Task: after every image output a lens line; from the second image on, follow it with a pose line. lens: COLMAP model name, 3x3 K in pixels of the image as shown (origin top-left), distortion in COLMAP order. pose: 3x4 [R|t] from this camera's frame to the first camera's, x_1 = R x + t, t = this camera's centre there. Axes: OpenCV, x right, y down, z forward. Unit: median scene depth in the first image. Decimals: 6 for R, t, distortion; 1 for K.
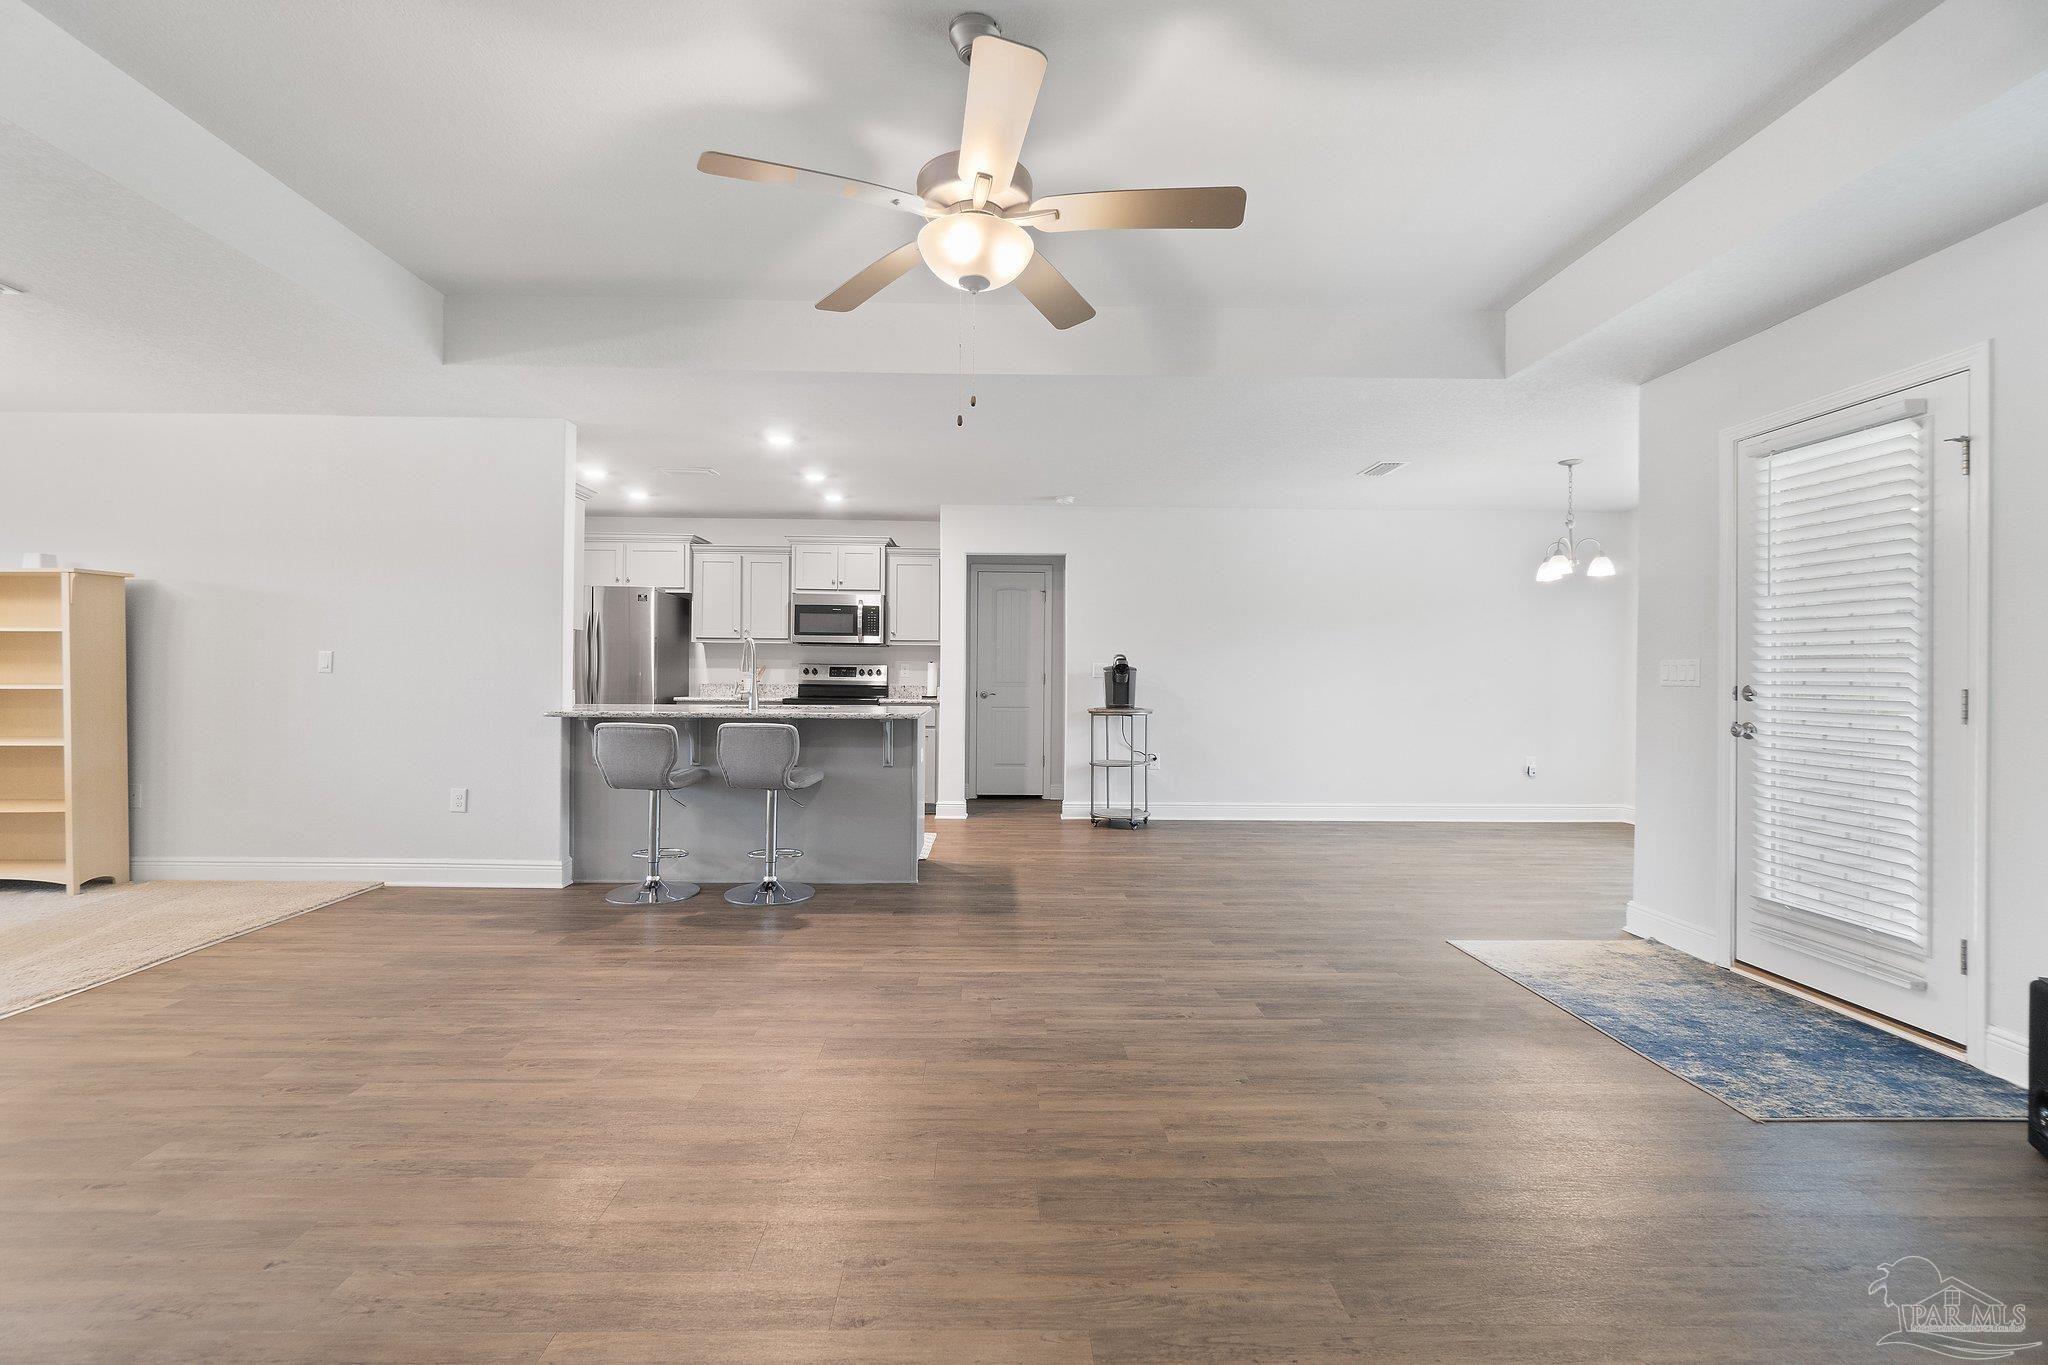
lens RADIAL K [[880.7, 0, 1005.8], [0, 880.7, 675.3], [0, 0, 1]] dist [-0.002875, 0.001000]
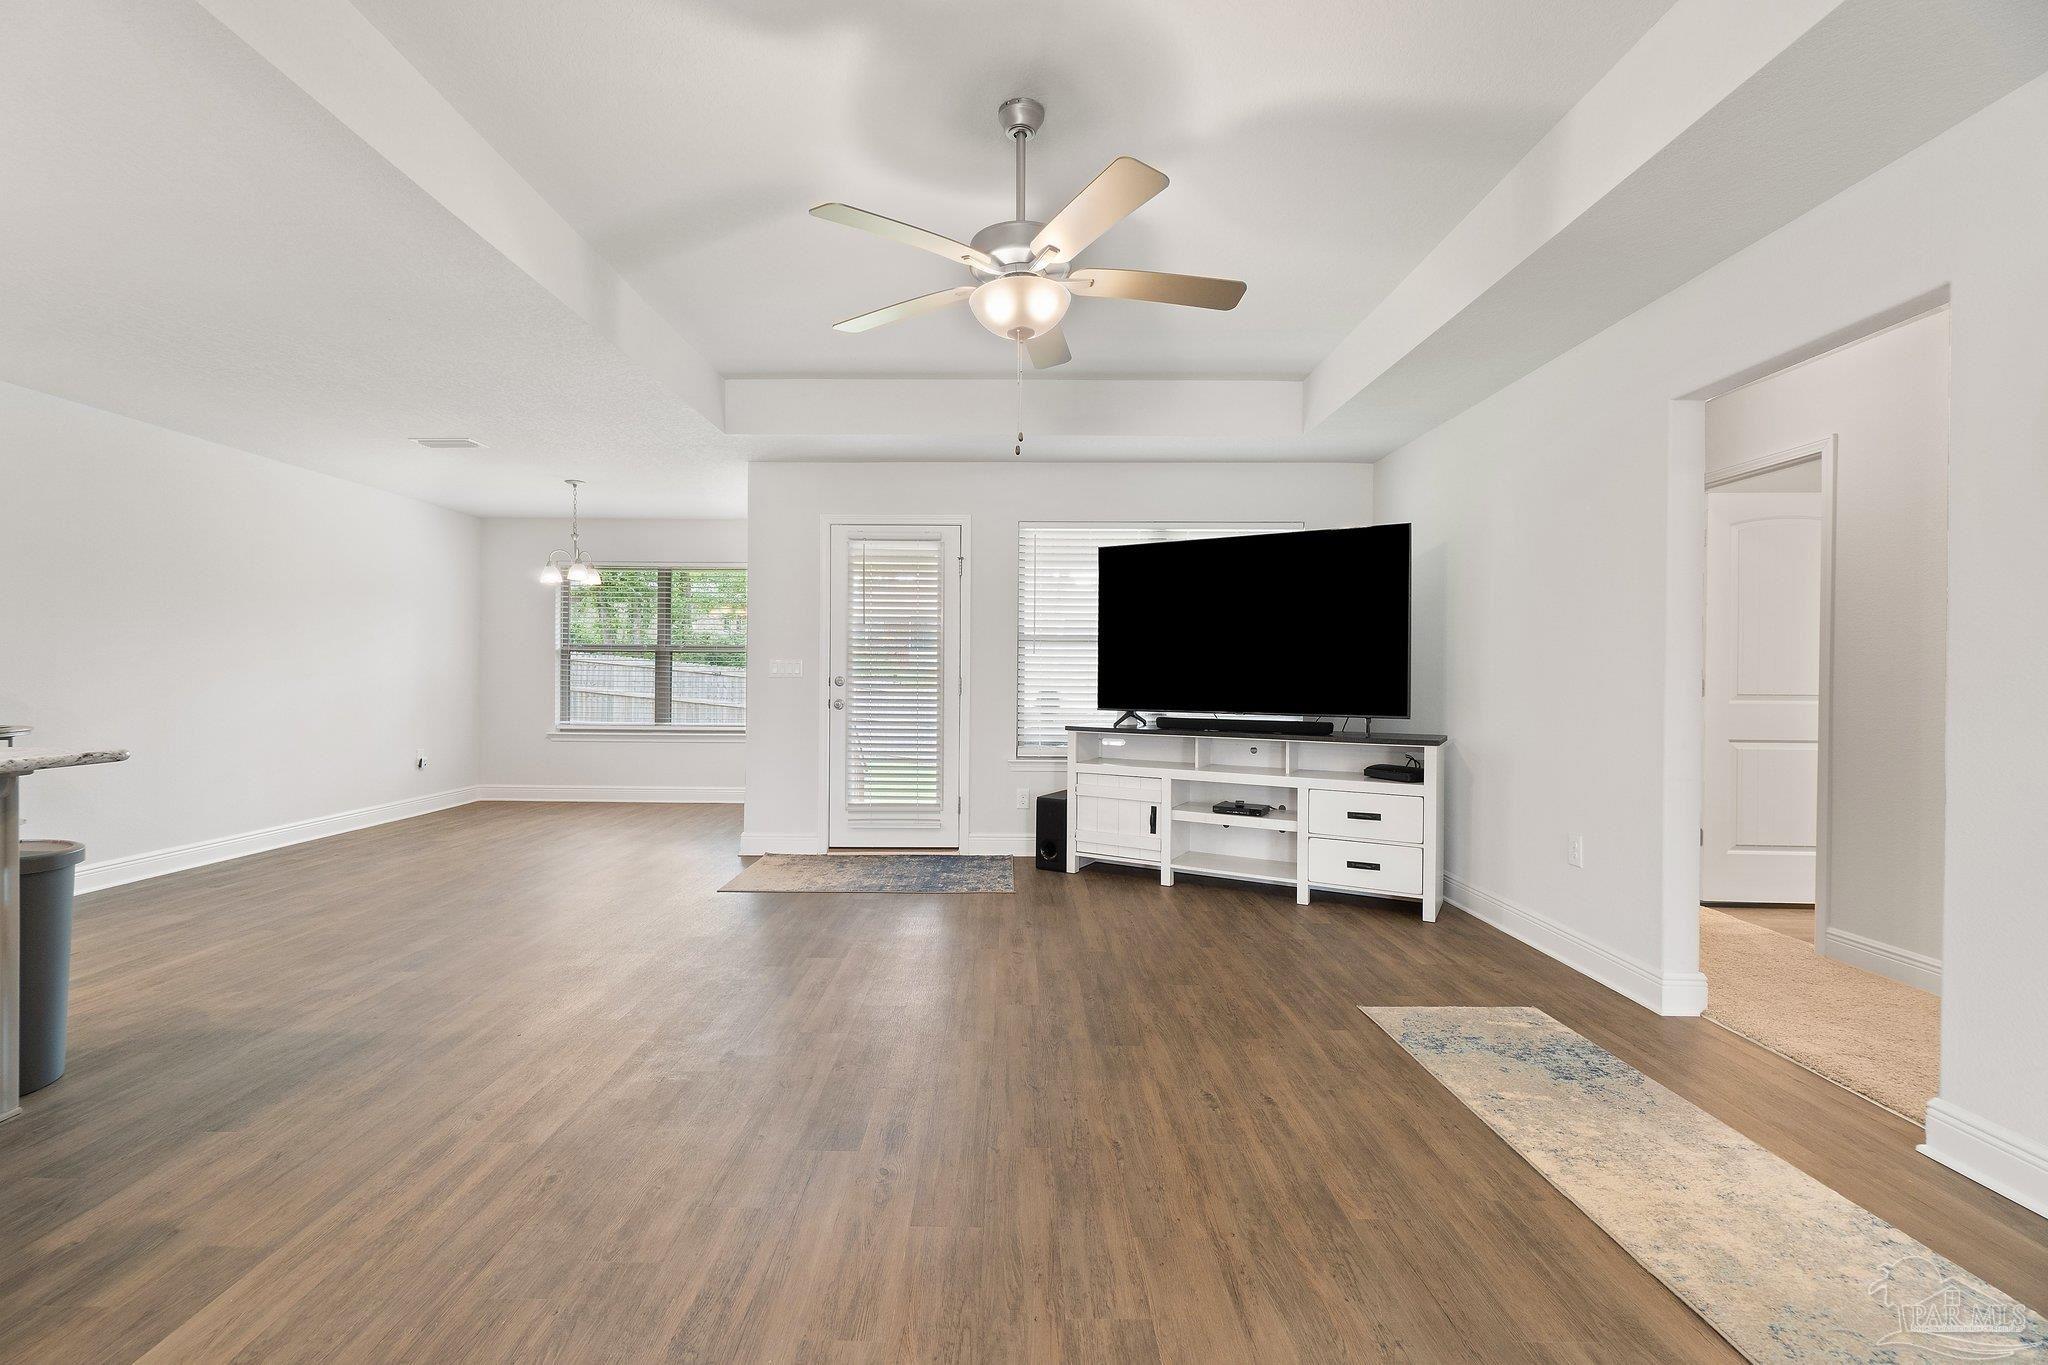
lens RADIAL K [[880.7, 0, 1005.8], [0, 880.7, 675.3], [0, 0, 1]] dist [-0.002875, 0.001000]
pose [[0.027554, -0.009902, 0.999571, -0.715052], [-0.006468, 0.999928, 0.010083, -0.008001], [-0.999599, -0.006743, 0.027488, 0.594132]]
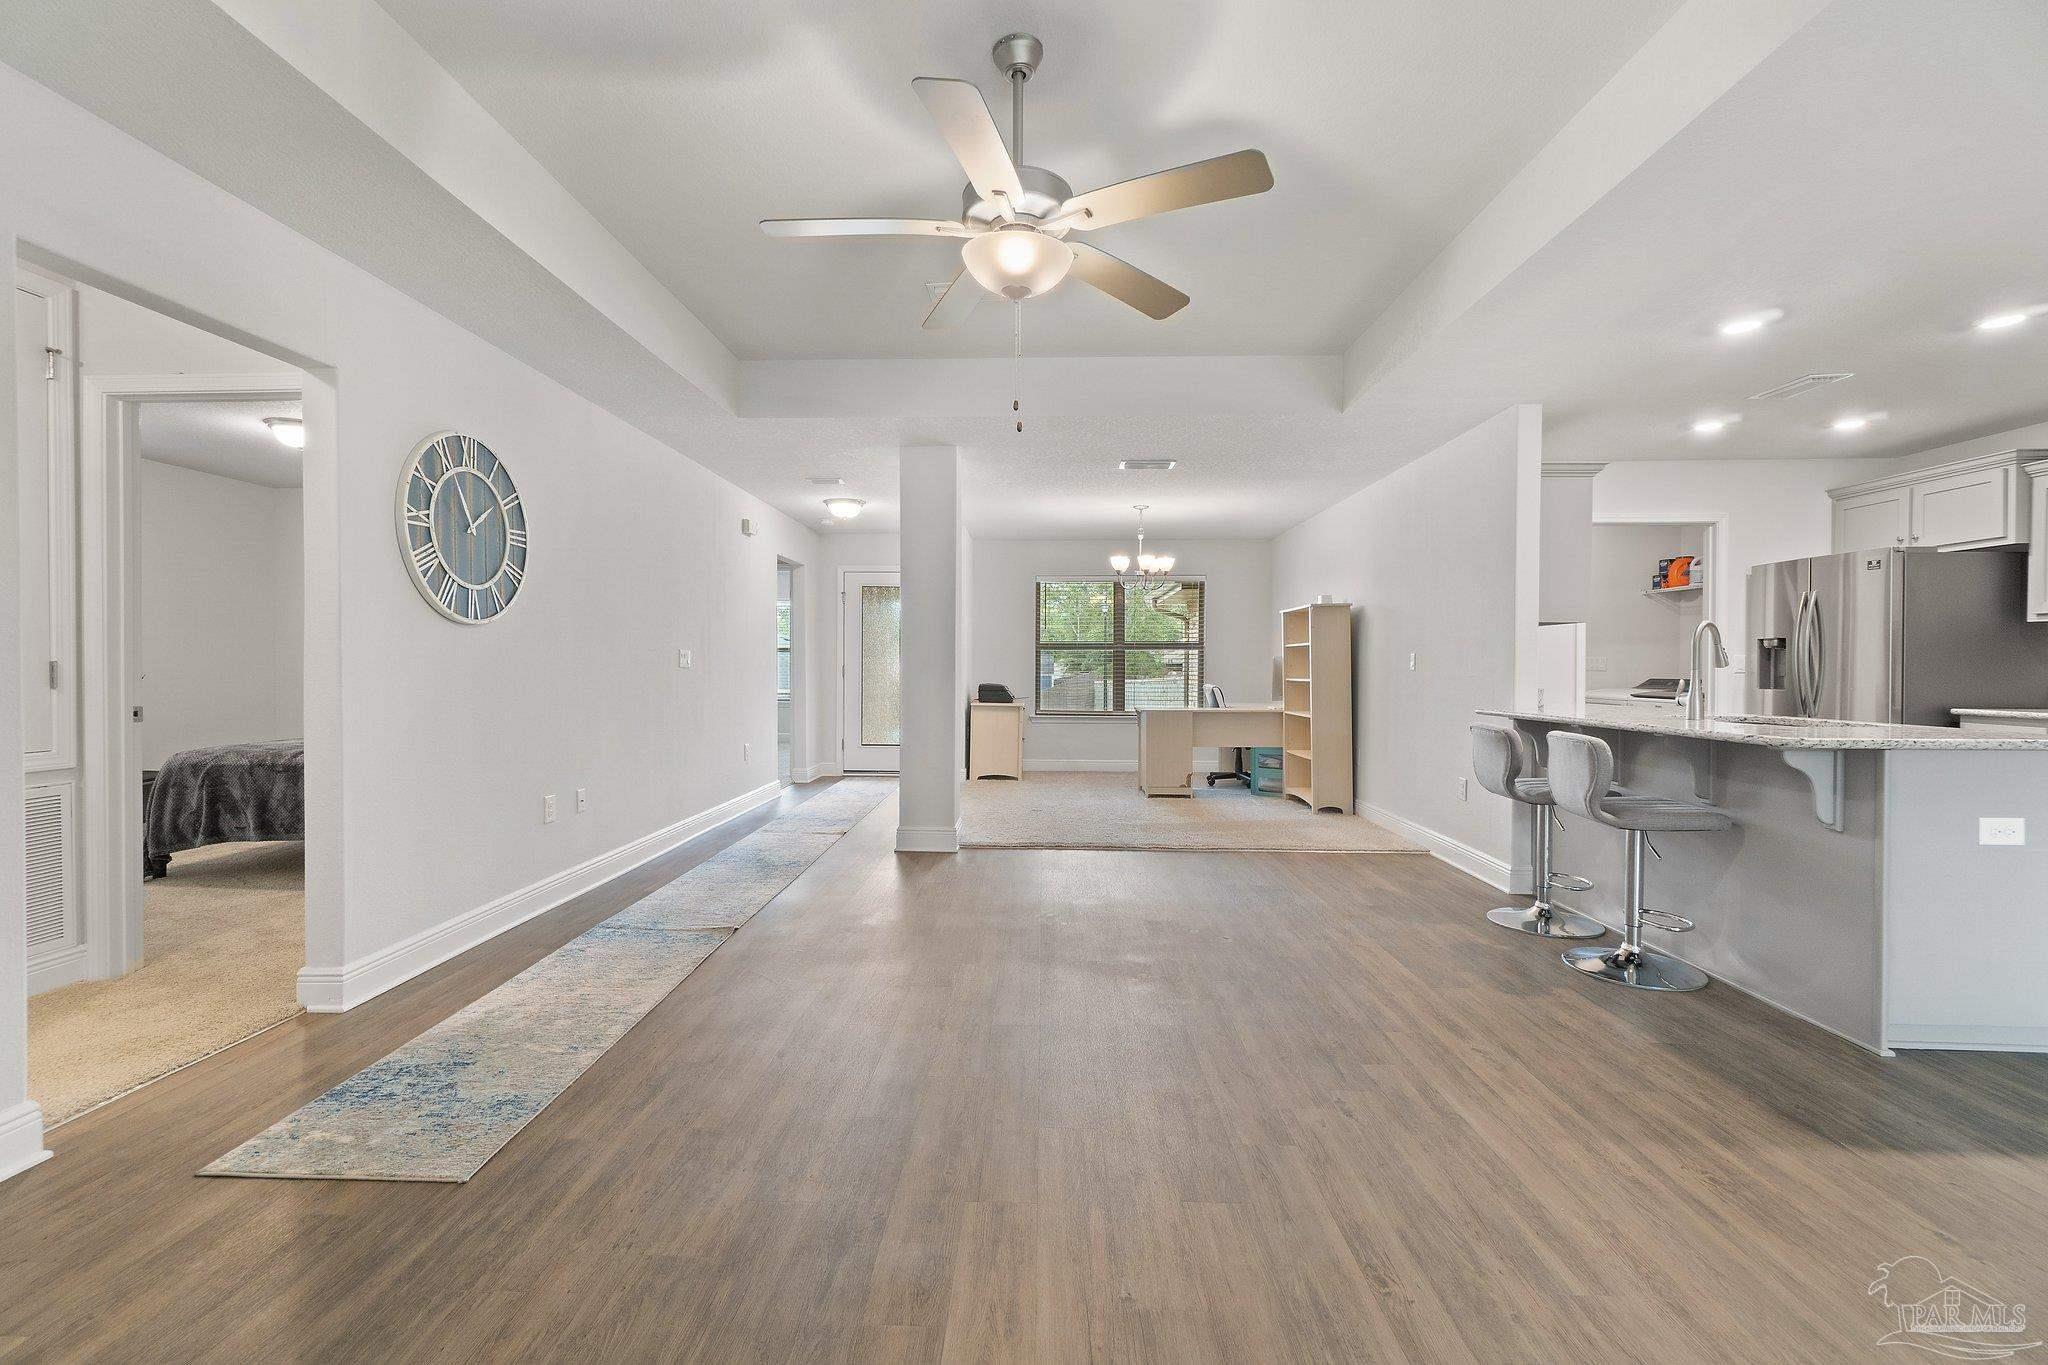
lens RADIAL K [[880.7, 0, 1005.8], [0, 880.7, 675.3], [0, 0, 1]] dist [-0.002875, 0.001000]
pose [[-0.063426, 0.001897, -0.997985, 0.611802], [-0.005422, 0.999983, 0.002245, 0.004694], [0.997972, 0.005554, -0.063415, 0.637443]]
